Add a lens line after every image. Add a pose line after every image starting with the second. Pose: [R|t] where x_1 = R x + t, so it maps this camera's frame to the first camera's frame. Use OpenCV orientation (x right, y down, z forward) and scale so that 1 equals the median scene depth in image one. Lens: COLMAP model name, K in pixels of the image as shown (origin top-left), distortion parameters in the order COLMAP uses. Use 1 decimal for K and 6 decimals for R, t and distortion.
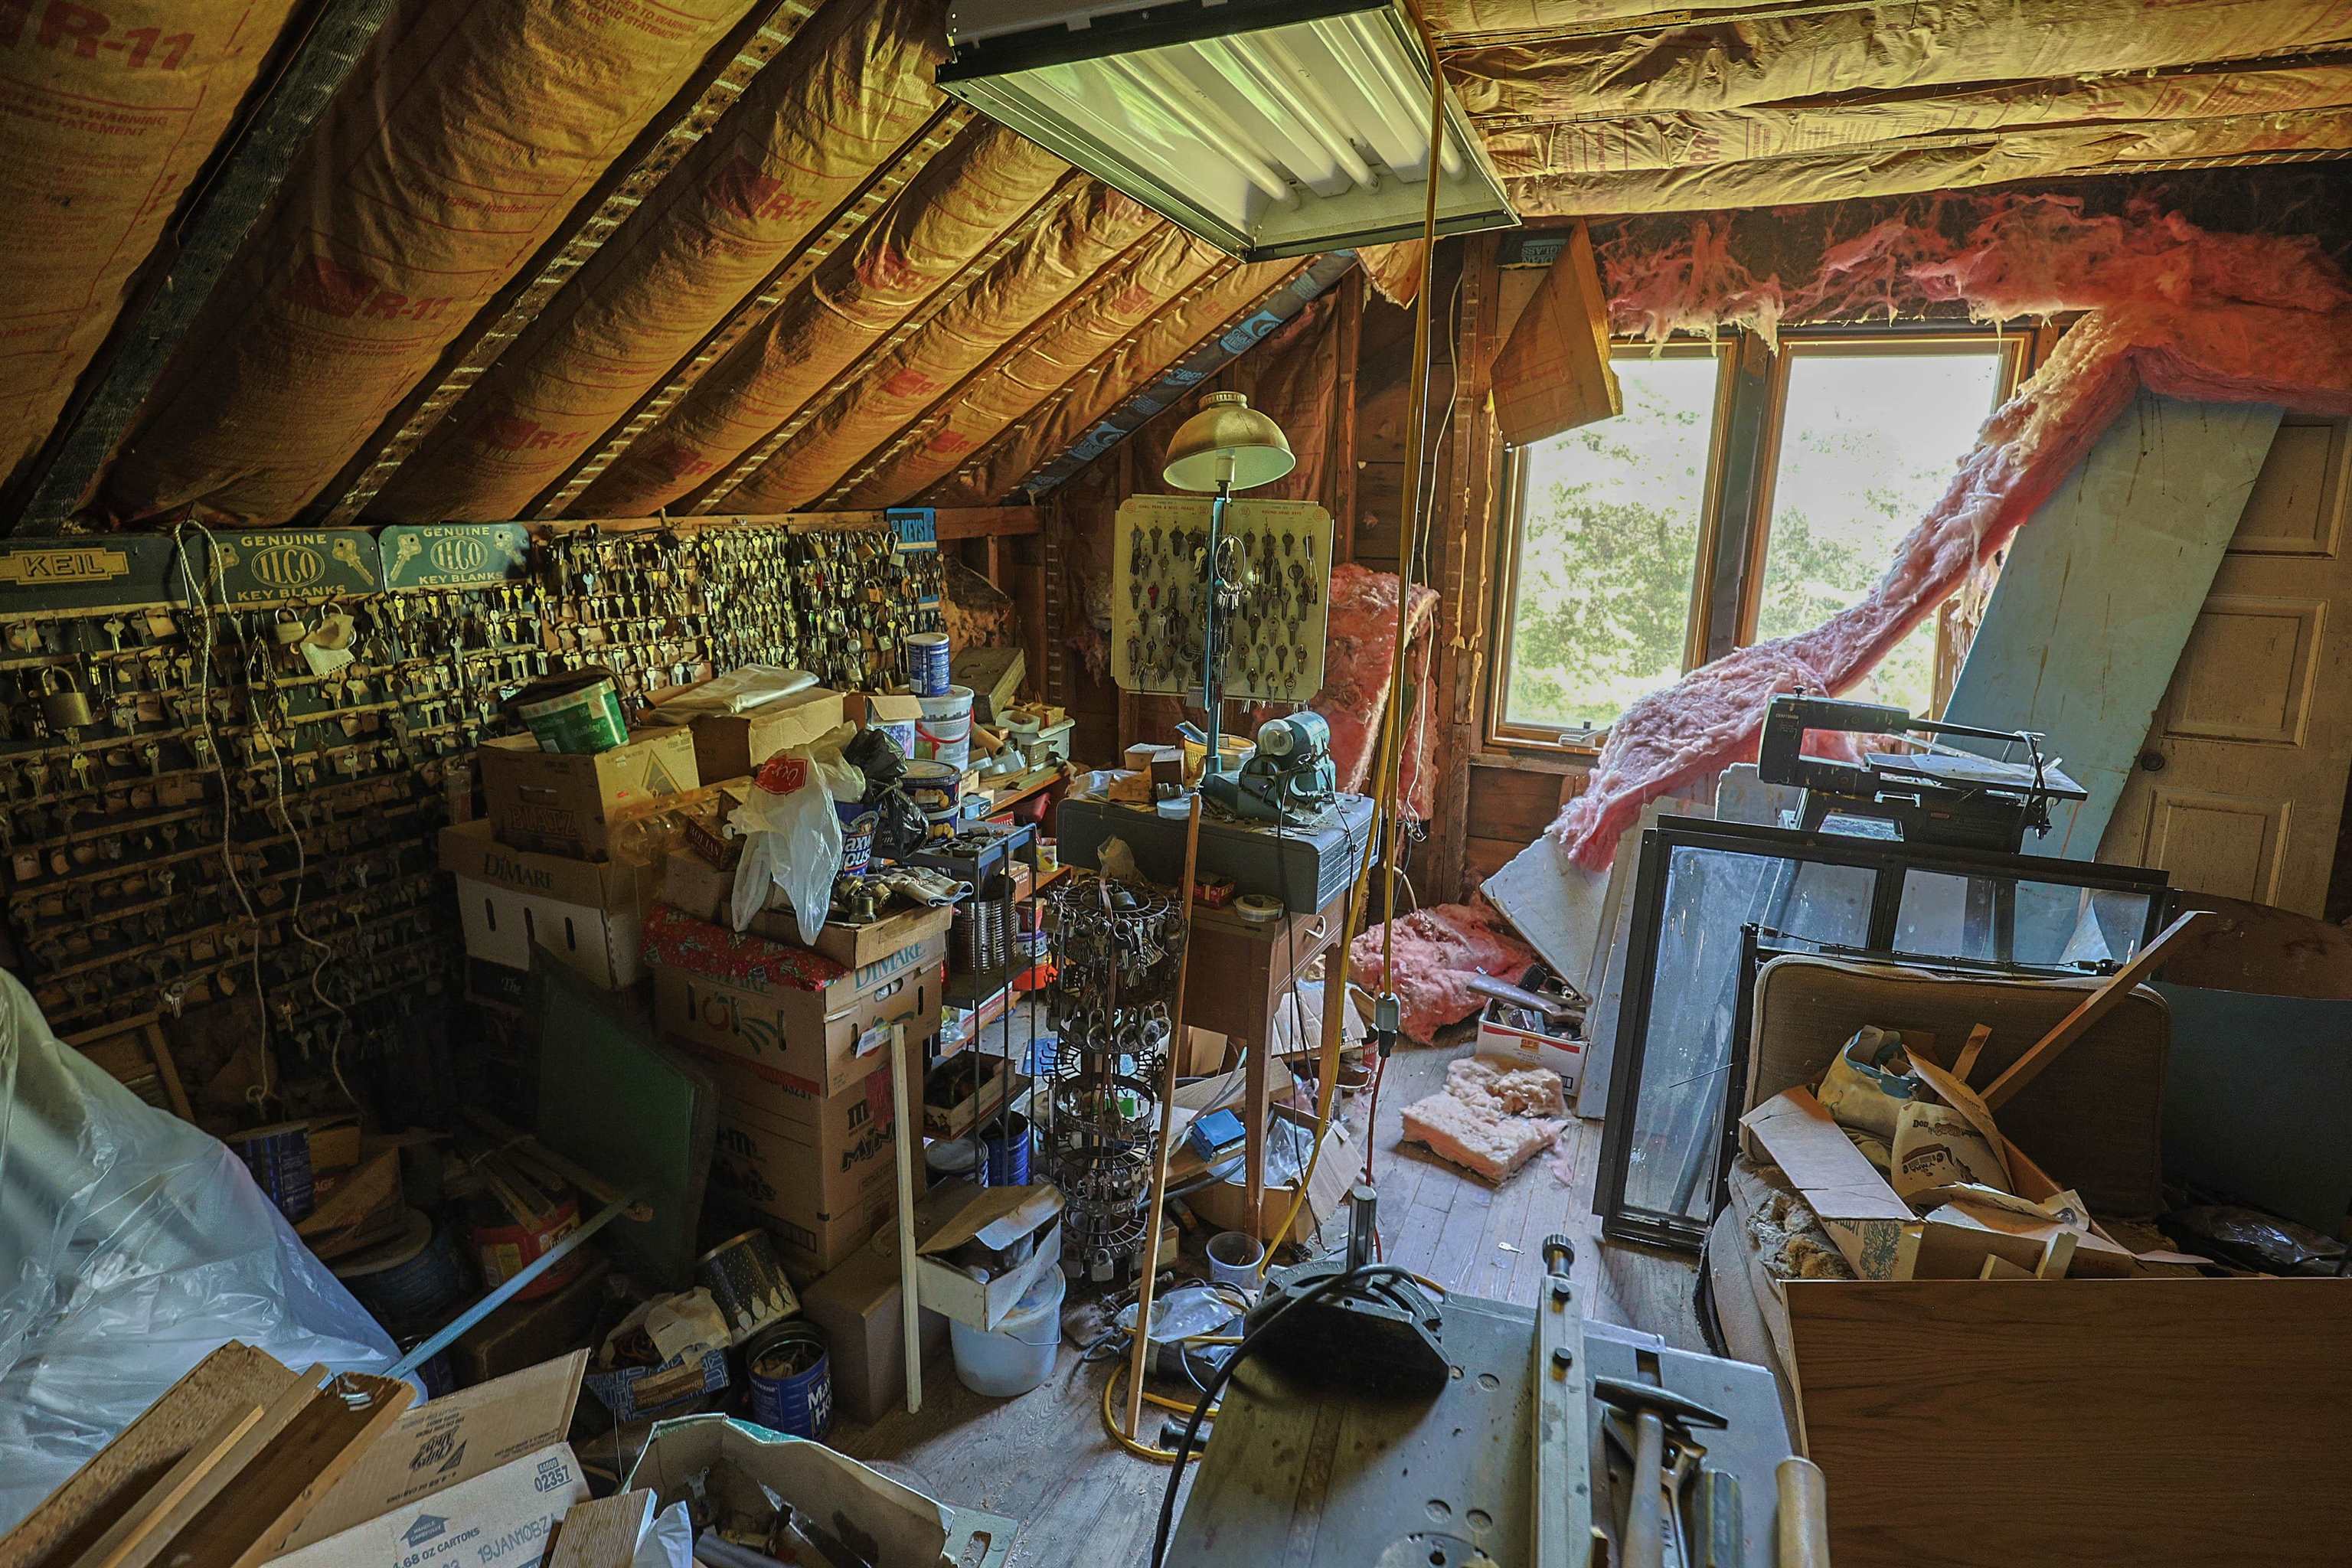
lens RADIAL K [[1129.2, 0, 1169.7], [0, 1129.2, 781.3], [0, 0, 1]] dist [-0.027095, 0.000498]
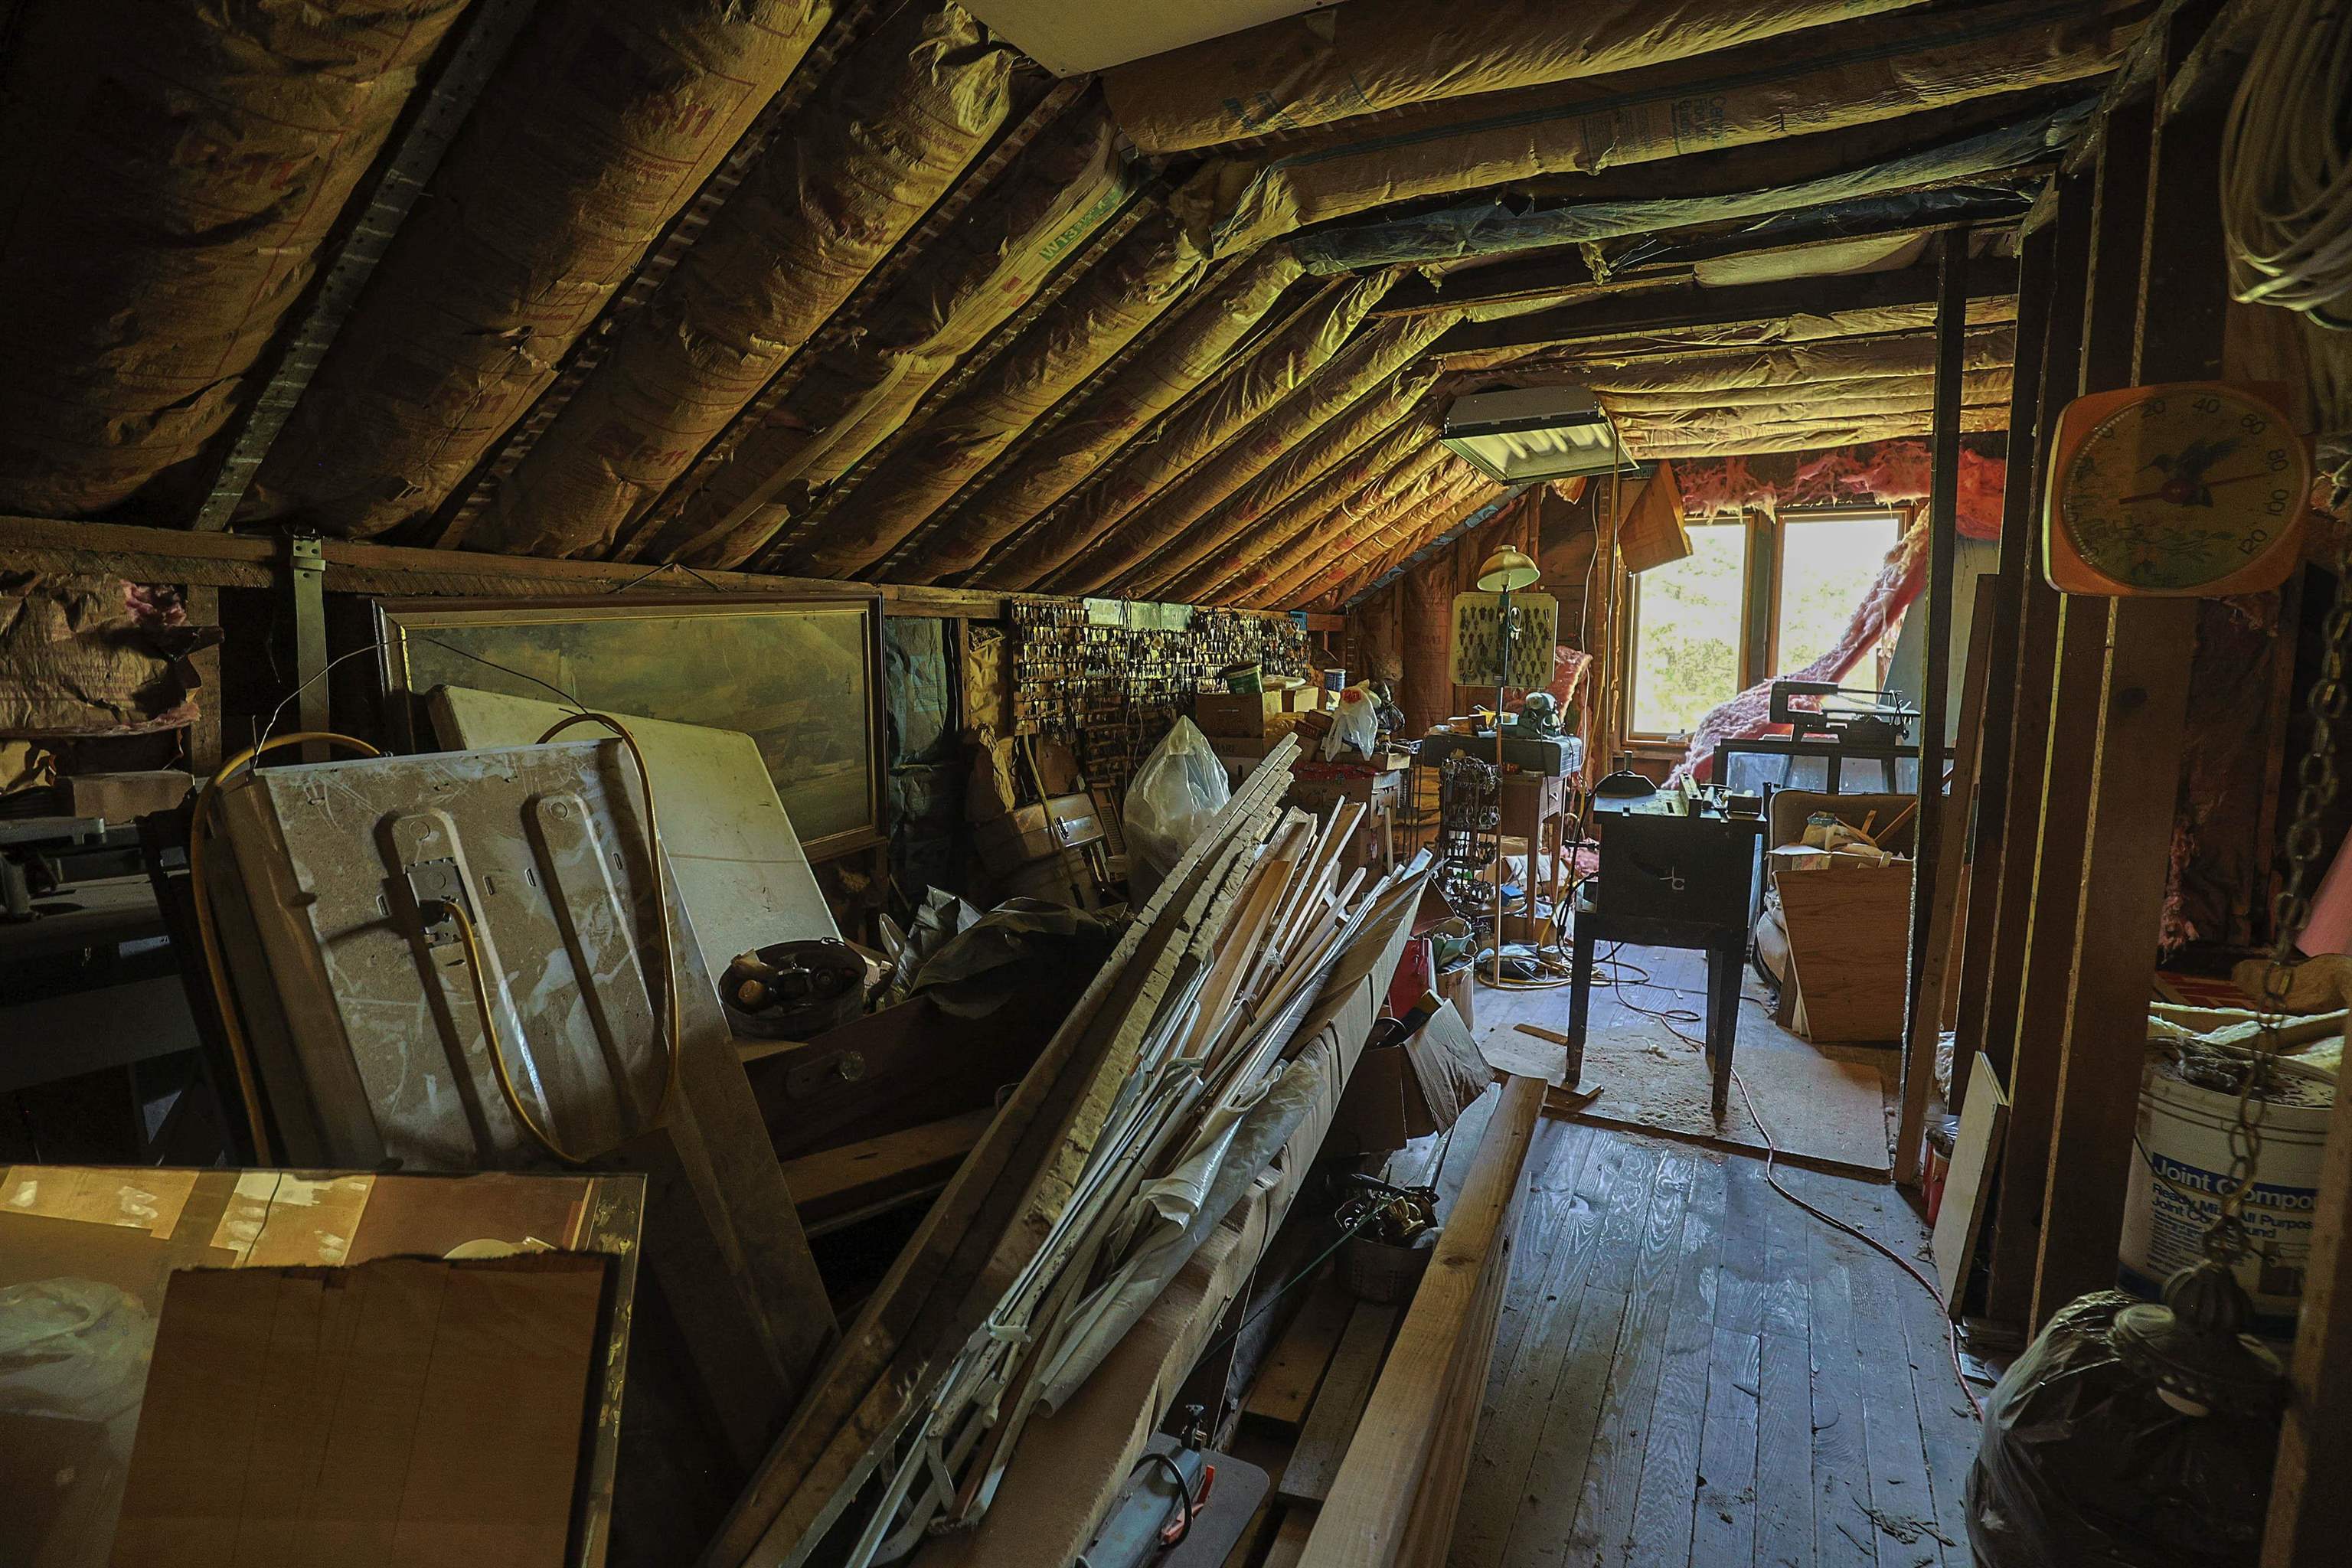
lens RADIAL K [[1129.2, 0, 1175.3], [0, 1129.2, 784.5], [0, 0, 1]] dist [-0.027095, 0.000498]
pose [[0.997781, -0.004126, -0.066448, -0.369255], [-0.004926, 0.990766, -0.135494, 0.341363], [0.066393, 0.135521, 0.988547, -0.941069]]
